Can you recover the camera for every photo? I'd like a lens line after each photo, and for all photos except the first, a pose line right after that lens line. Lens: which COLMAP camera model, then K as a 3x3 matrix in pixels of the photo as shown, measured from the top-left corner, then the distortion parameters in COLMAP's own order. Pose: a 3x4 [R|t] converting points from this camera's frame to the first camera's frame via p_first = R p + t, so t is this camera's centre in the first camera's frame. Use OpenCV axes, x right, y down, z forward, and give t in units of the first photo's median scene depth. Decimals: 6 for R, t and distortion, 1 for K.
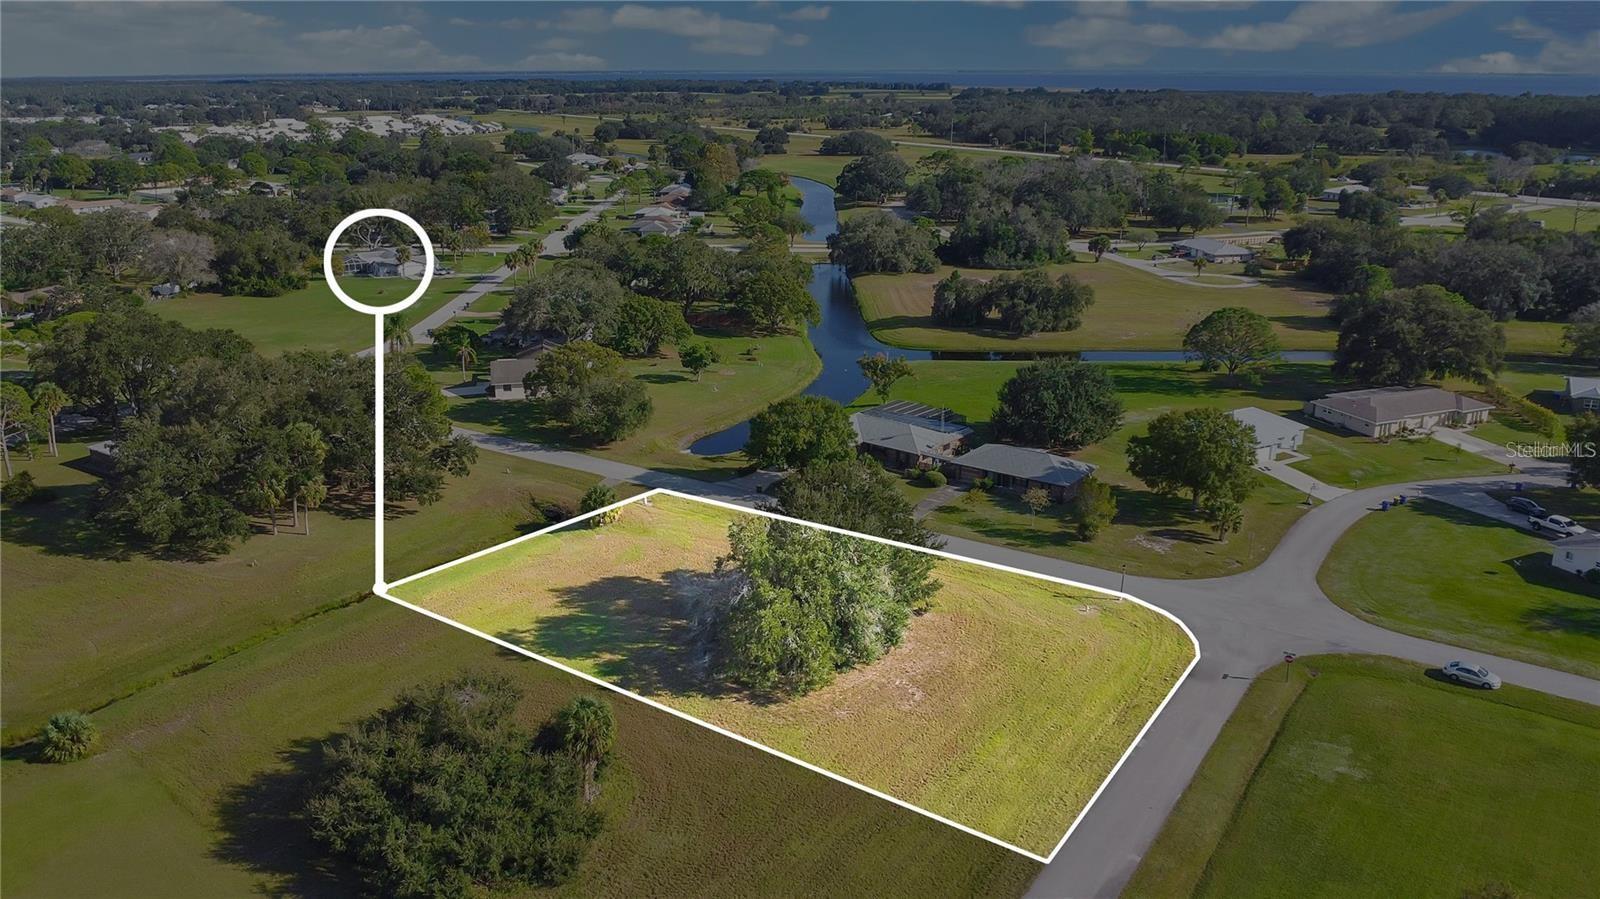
lens RADIAL K [[1208.7, 0, 800.0], [0, 1208.7, 449.5], [0, 0, 1]] dist [-0.028076, -0.000731]
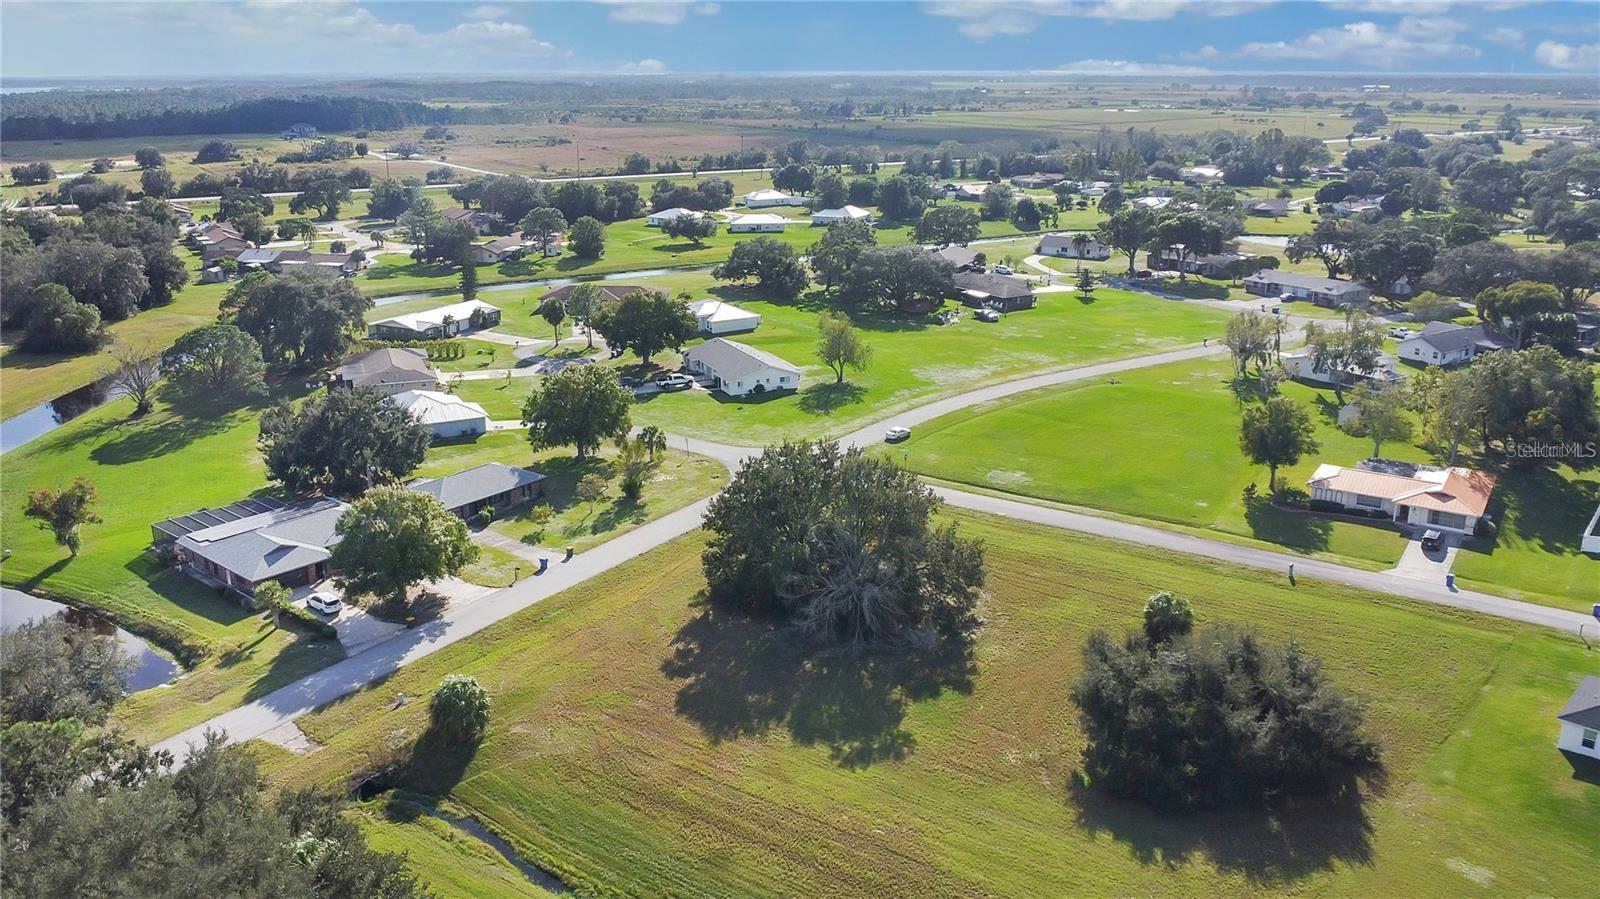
lens RADIAL K [[1244.1, 0, 800.0], [0, 1244.1, 449.5], [0, 0, 1]] dist [-0.016689, -0.001604]
pose [[0.019514, -0.290939, 0.956543, -0.553738], [0.304859, 0.912896, 0.271444, -0.151161], [-0.952198, 0.286314, 0.106509, 0.506789]]
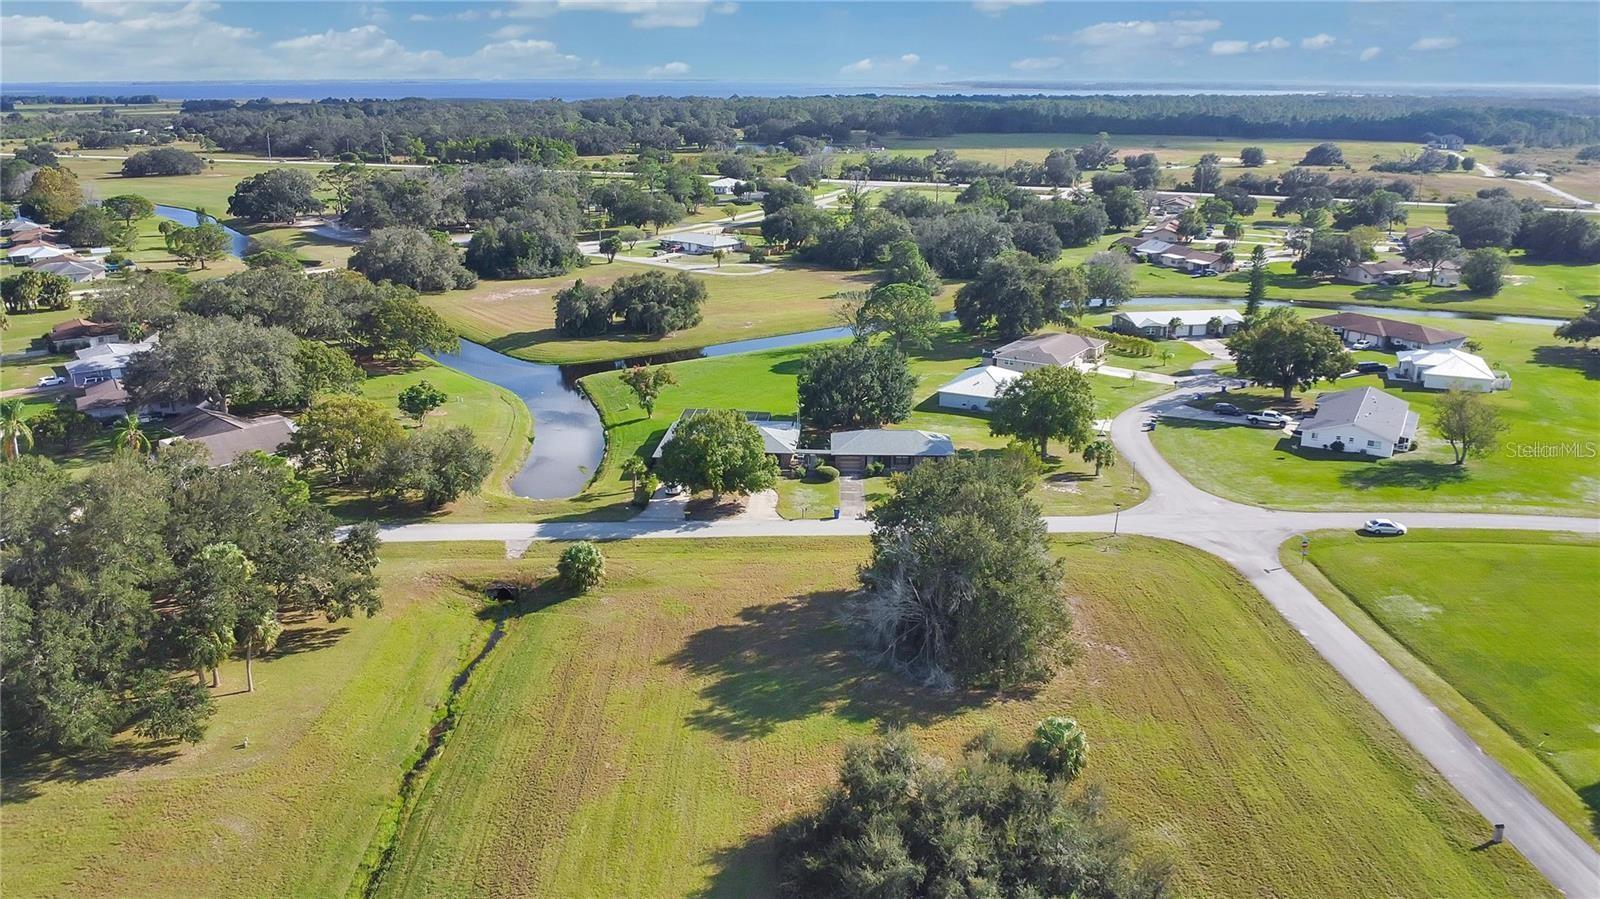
lens RADIAL K [[1208.7, 0, 800.0], [0, 1208.7, 449.5], [0, 0, 1]] dist [-0.028076, -0.000731]
pose [[0.814202, -0.167196, 0.555986, -0.360231], [0.171061, 0.984211, 0.045465, -0.034626], [-0.554809, 0.058090, 0.829947, 0.137673]]
